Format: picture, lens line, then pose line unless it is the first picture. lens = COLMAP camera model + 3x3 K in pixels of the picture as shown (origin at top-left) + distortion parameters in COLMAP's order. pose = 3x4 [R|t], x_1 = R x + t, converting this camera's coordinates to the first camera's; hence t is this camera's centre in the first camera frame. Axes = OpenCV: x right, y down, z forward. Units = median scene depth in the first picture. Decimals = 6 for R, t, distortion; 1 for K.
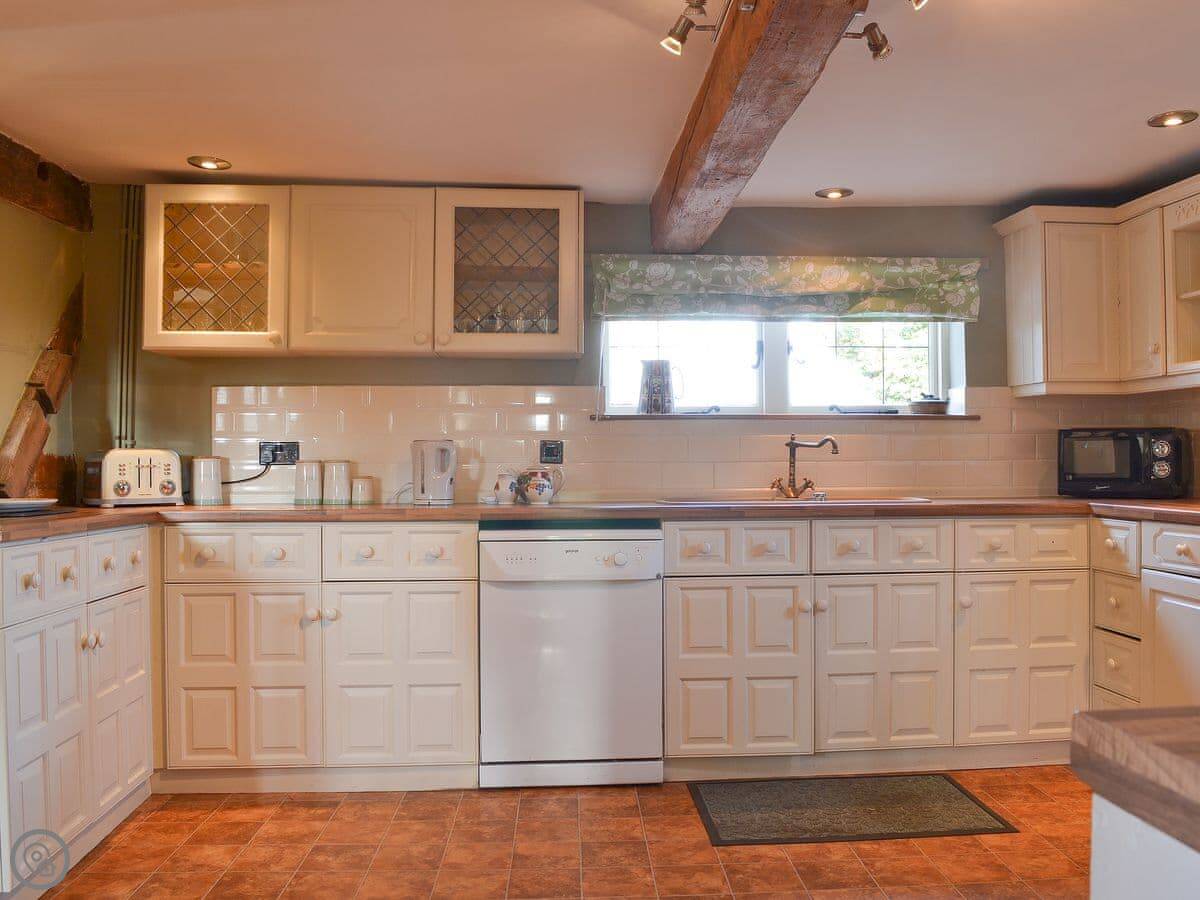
lens RADIAL K [[1108.8, 0, 594.4], [0, 1108.8, 454.0], [0, 0, 1]] dist [-0.096637, 0.000000]
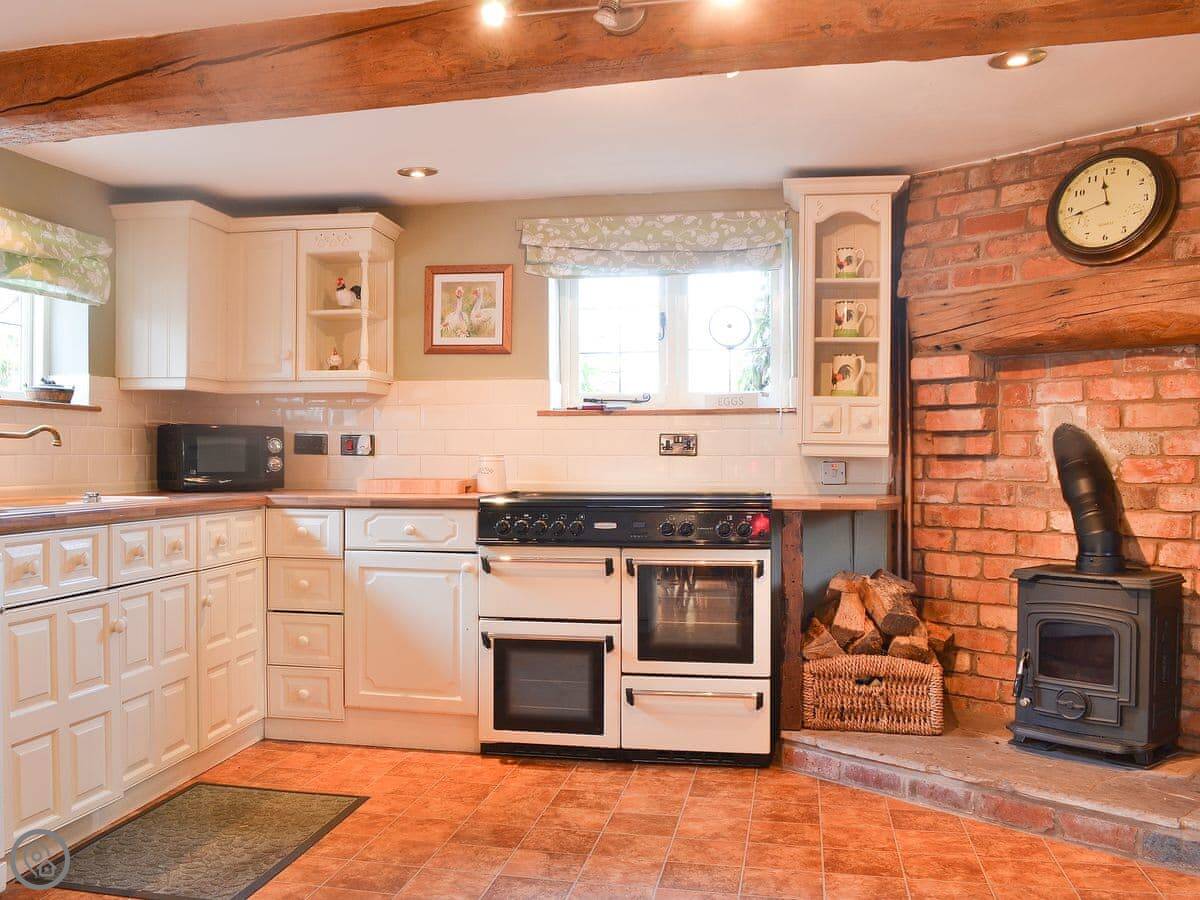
lens RADIAL K [[1108.8, 0, 590.7], [0, 1108.8, 449.2], [0, 0, 1]] dist [-0.096637, 0.000000]
pose [[0.235163, 0.010149, 0.971903, -0.520974], [-0.007667, 0.999934, -0.008587, 0.006554], [-0.971926, -0.005432, 0.235225, 0.438060]]
